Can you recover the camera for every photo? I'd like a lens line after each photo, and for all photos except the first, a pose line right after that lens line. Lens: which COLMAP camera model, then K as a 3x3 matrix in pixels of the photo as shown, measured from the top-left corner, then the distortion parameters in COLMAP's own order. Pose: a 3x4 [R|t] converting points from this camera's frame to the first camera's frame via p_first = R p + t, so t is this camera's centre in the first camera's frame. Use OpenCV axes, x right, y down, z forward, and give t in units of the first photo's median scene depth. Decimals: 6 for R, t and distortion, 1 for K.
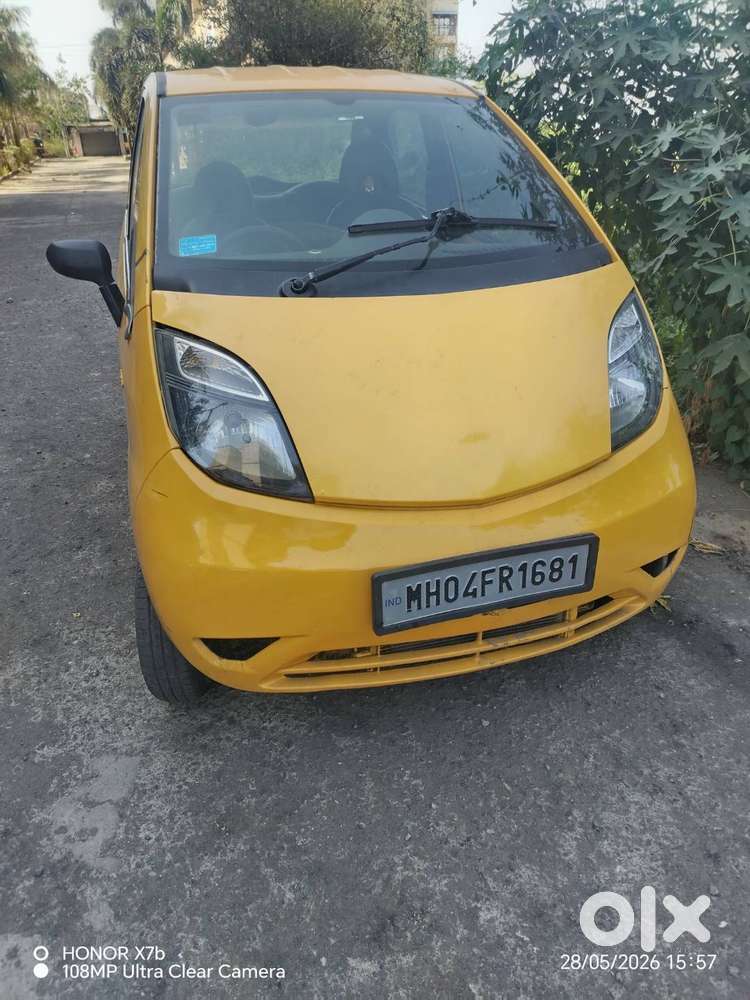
lens RADIAL K [[709.5, 0, 411.8], [0, 709.5, 487.9], [0, 0, 1]] dist [0.007578, -0.001503]
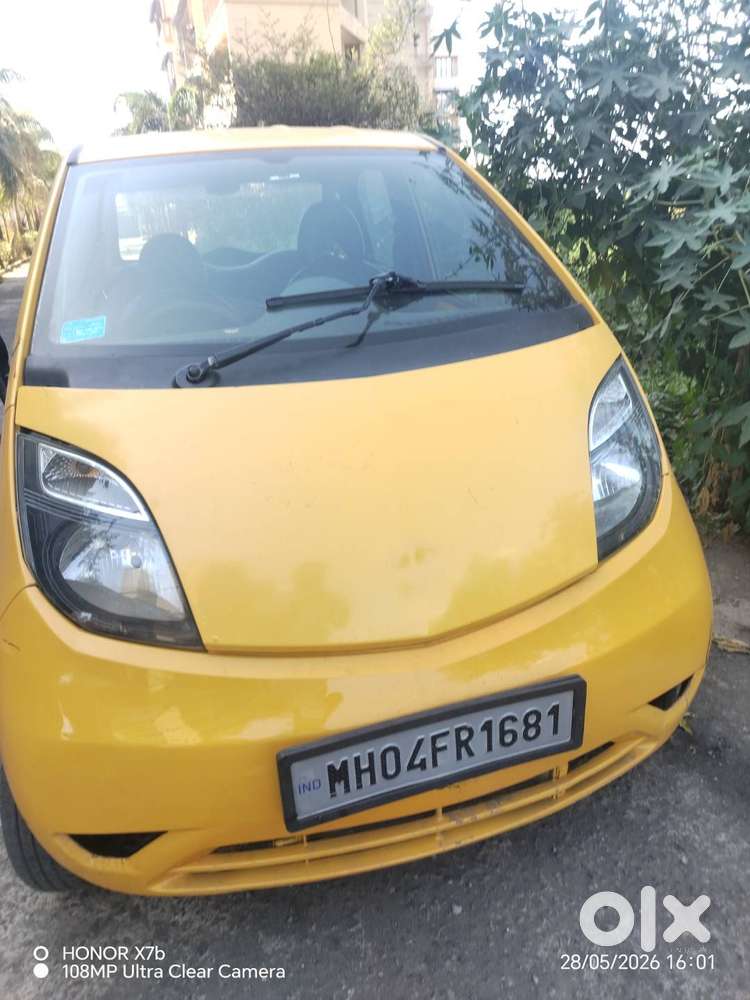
lens RADIAL K [[689.8, 0, 425.9], [0, 689.8, 466.8], [0, 0, 1]] dist [-0.007450, 0.005285]
pose [[0.999252, -0.035276, -0.015847, 0.110984], [0.033573, 0.994693, -0.097251, -0.093046], [0.019193, 0.096646, 0.995134, 0.231041]]
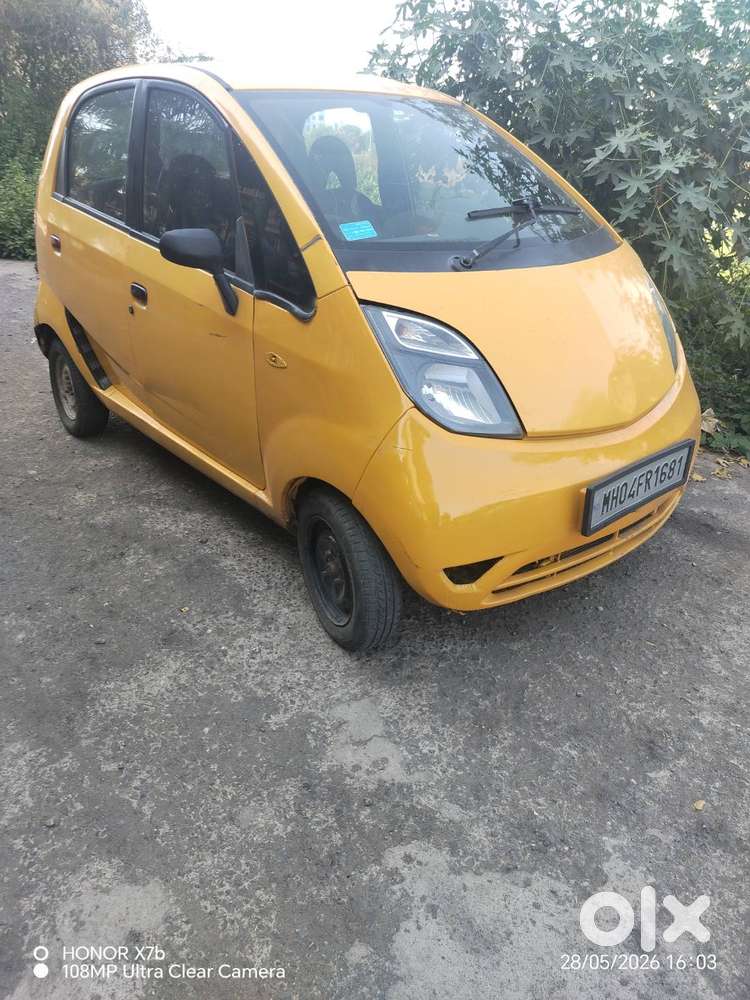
lens RADIAL K [[728.4, 0, 342.9], [0, 728.4, 496.7], [0, 0, 1]] dist [0.040938, -0.053614]
pose [[0.918798, -0.148535, 0.365714, -0.859271], [0.148341, 0.988517, 0.028805, 0.036102], [-0.365793, 0.027784, 0.930281, -0.044356]]
